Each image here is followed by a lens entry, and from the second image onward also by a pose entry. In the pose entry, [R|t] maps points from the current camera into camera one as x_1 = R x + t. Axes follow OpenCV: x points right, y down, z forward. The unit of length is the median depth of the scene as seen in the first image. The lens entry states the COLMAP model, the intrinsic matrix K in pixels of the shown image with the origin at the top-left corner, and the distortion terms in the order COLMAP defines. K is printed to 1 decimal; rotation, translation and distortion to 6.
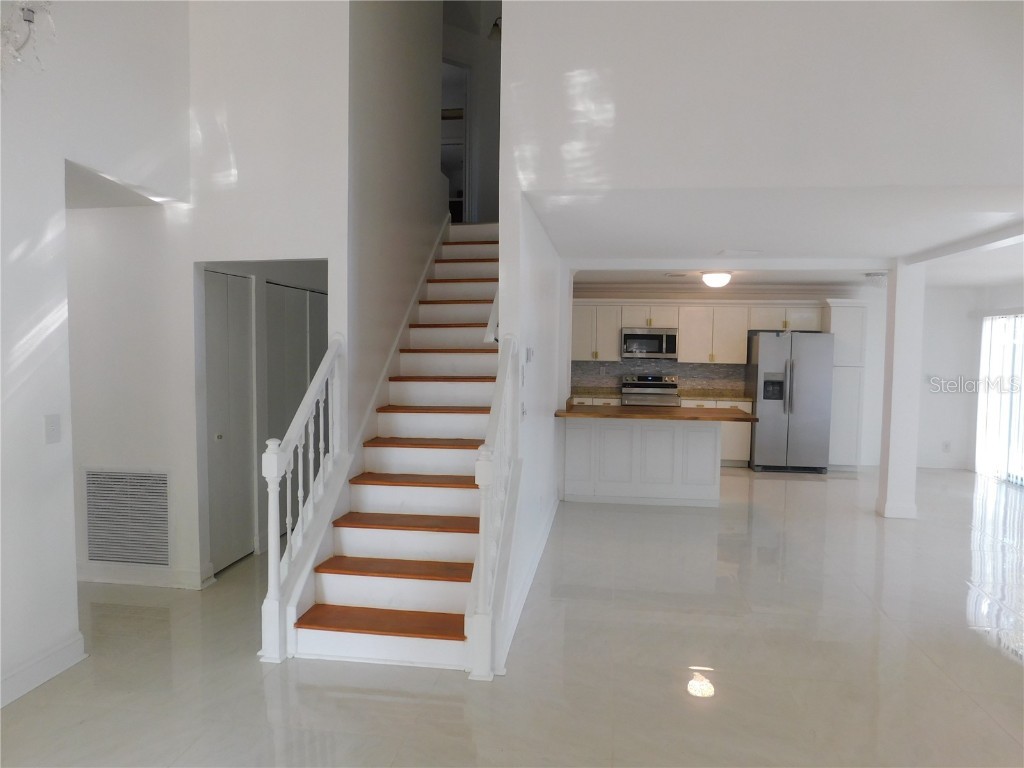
lens RADIAL K [[679.3, 0, 514.4], [0, 679.3, 376.2], [0, 0, 1]] dist [-0.063543, 0.038227]
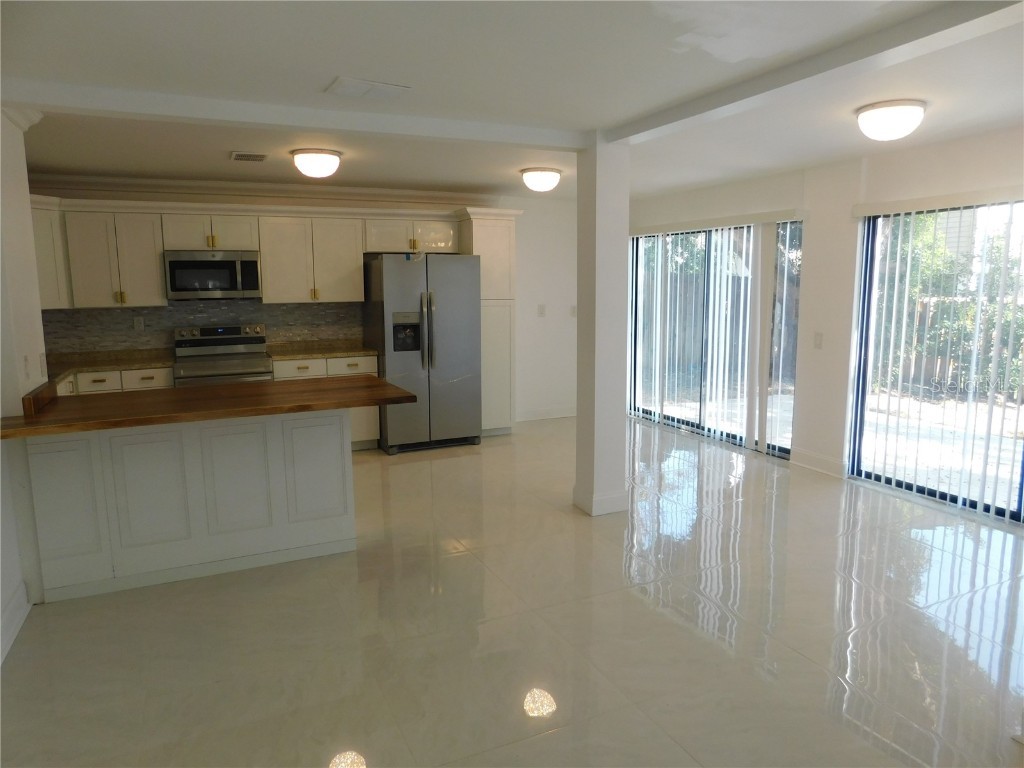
lens RADIAL K [[679.3, 0, 514.1], [0, 679.3, 381.4], [0, 0, 1]] dist [-0.063543, 0.038227]
pose [[0.831894, -0.099658, 0.545912, 0.083323], [0.048124, 0.992992, 0.107941, -0.004578], [-0.552844, -0.063524, 0.830860, 0.331339]]
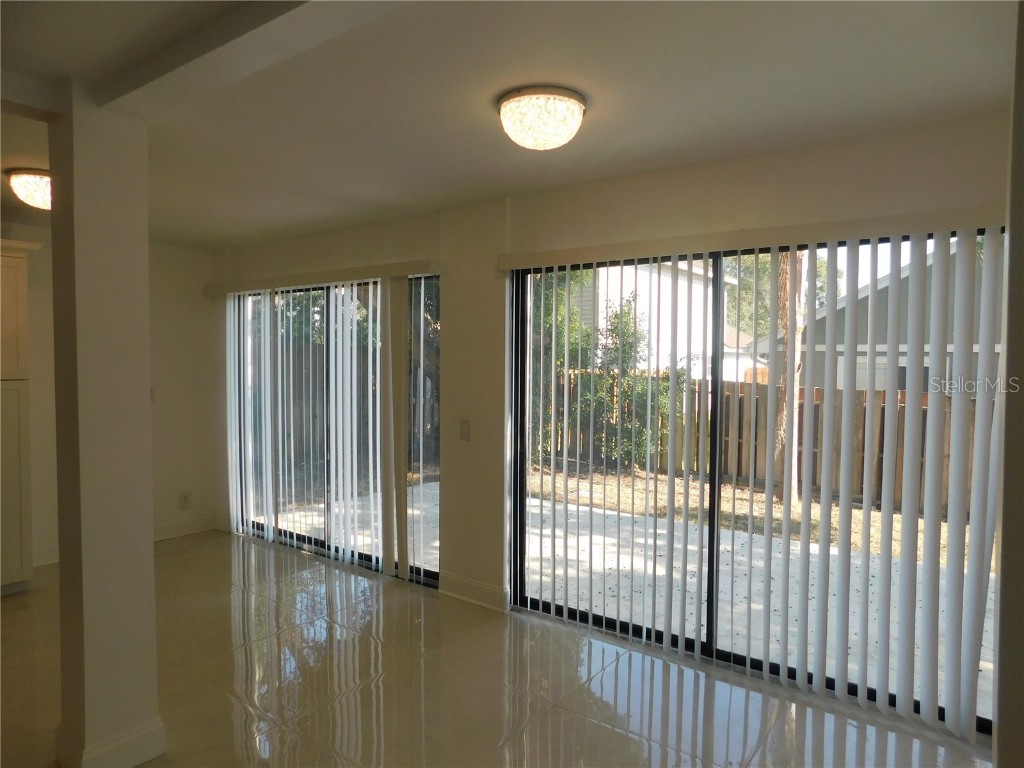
lens RADIAL K [[679.3, 0, 499.2], [0, 679.3, 380.0], [0, 0, 1]] dist [-0.063543, 0.038227]
pose [[0.496420, -0.044867, 0.866922, 0.258195], [0.049960, 0.998485, 0.023068, -0.006499], [-0.866644, 0.031860, 0.497909, 0.433273]]
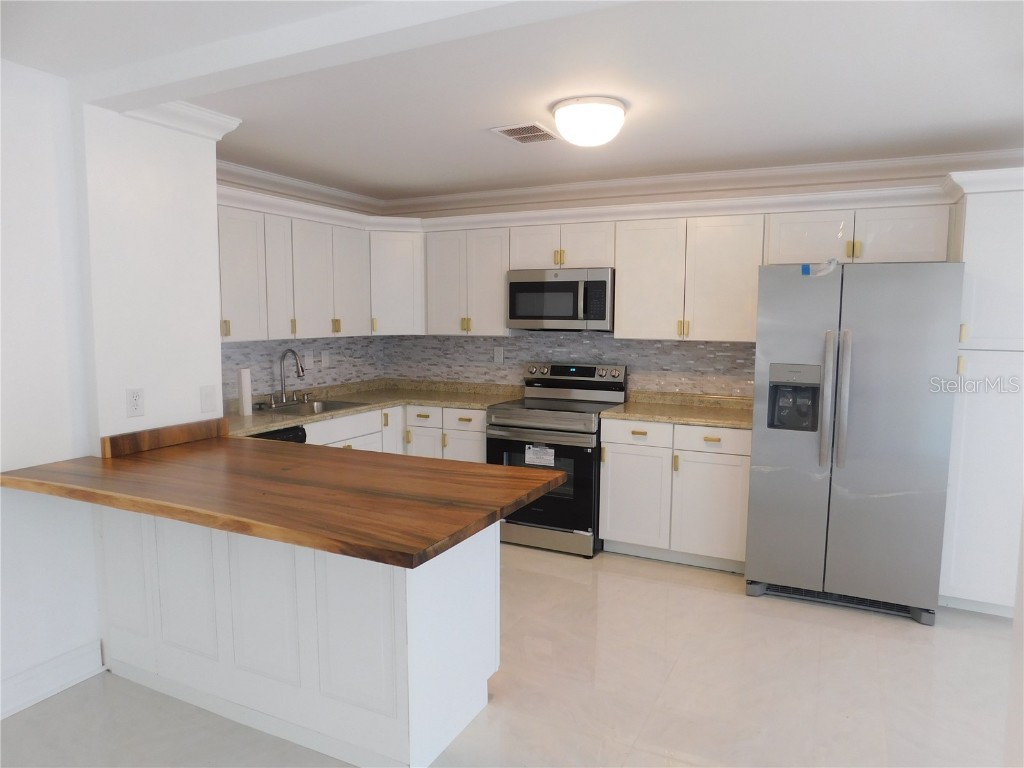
lens RADIAL K [[679.3, 0, 510.5], [0, 679.3, 379.0], [0, 0, 1]] dist [-0.063543, 0.038227]
pose [[0.949055, 0.018987, -0.314537, 0.331771], [-0.006211, 0.999116, 0.041569, -0.011584], [0.315048, -0.037498, 0.948335, 0.530490]]
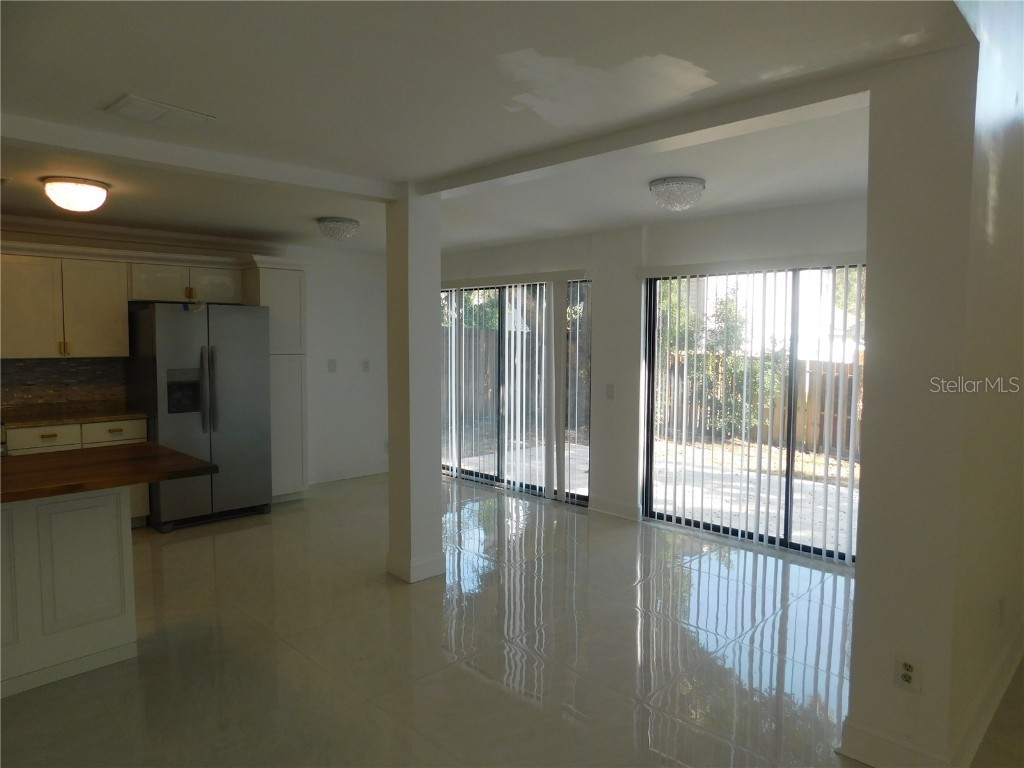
lens RADIAL K [[679.3, 0, 517.3], [0, 679.3, 381.9], [0, 0, 1]] dist [-0.063543, 0.038227]
pose [[0.597617, -0.066525, 0.799017, 0.073111], [0.047926, 0.997734, 0.047225, -0.007389], [-0.800348, 0.010071, 0.599451, 0.367250]]
